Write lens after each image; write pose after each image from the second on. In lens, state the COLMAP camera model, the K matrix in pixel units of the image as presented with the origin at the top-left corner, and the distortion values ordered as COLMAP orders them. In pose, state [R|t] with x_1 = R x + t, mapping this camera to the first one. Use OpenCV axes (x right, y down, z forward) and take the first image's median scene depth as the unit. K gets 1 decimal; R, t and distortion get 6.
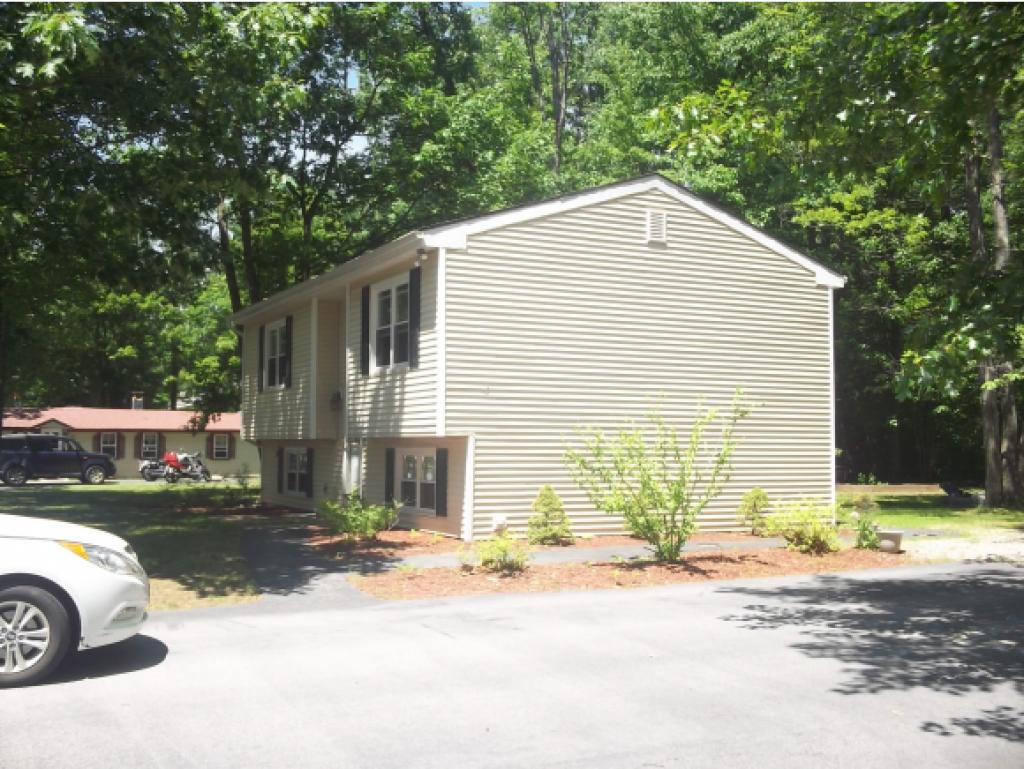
lens RADIAL K [[1070.6, 0, 512.0], [0, 1070.6, 384.5], [0, 0, 1]] dist [-0.011694, -0.013568]
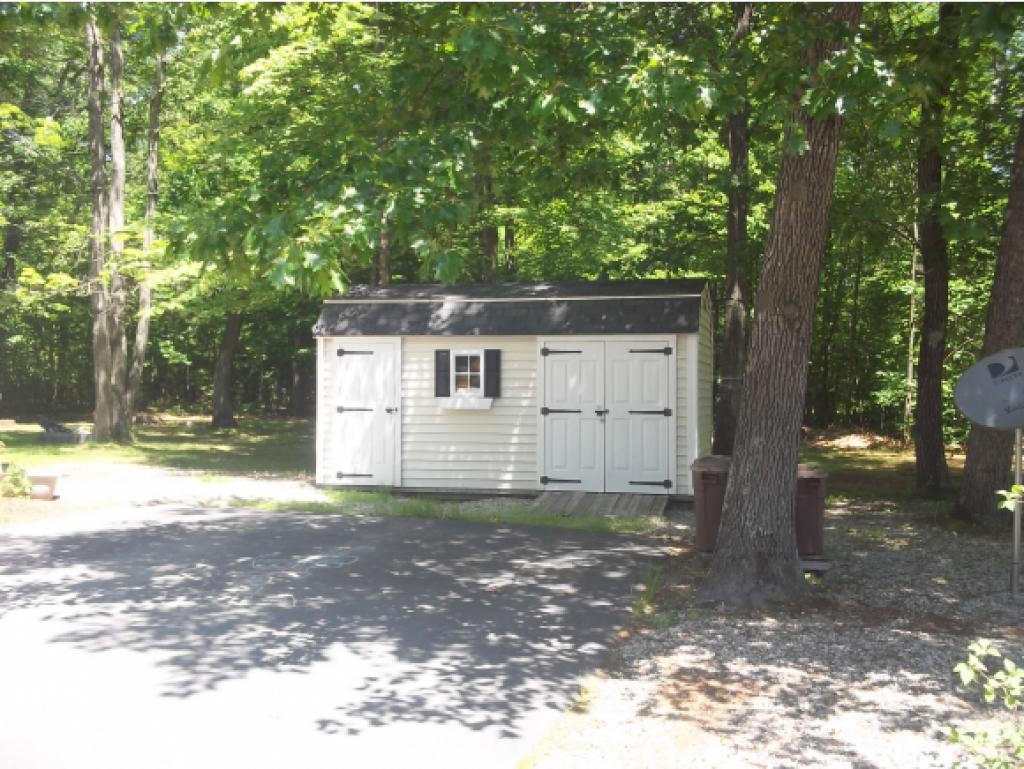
lens RADIAL K [[1070.6, 0, 512.0], [0, 1070.6, 384.5], [0, 0, 1]] dist [-0.011694, -0.013568]
pose [[0.656757, 0.008400, 0.754055, -0.029240], [-0.054528, 0.997849, 0.036375, 0.008537], [-0.752128, -0.065006, 0.655803, 0.100994]]
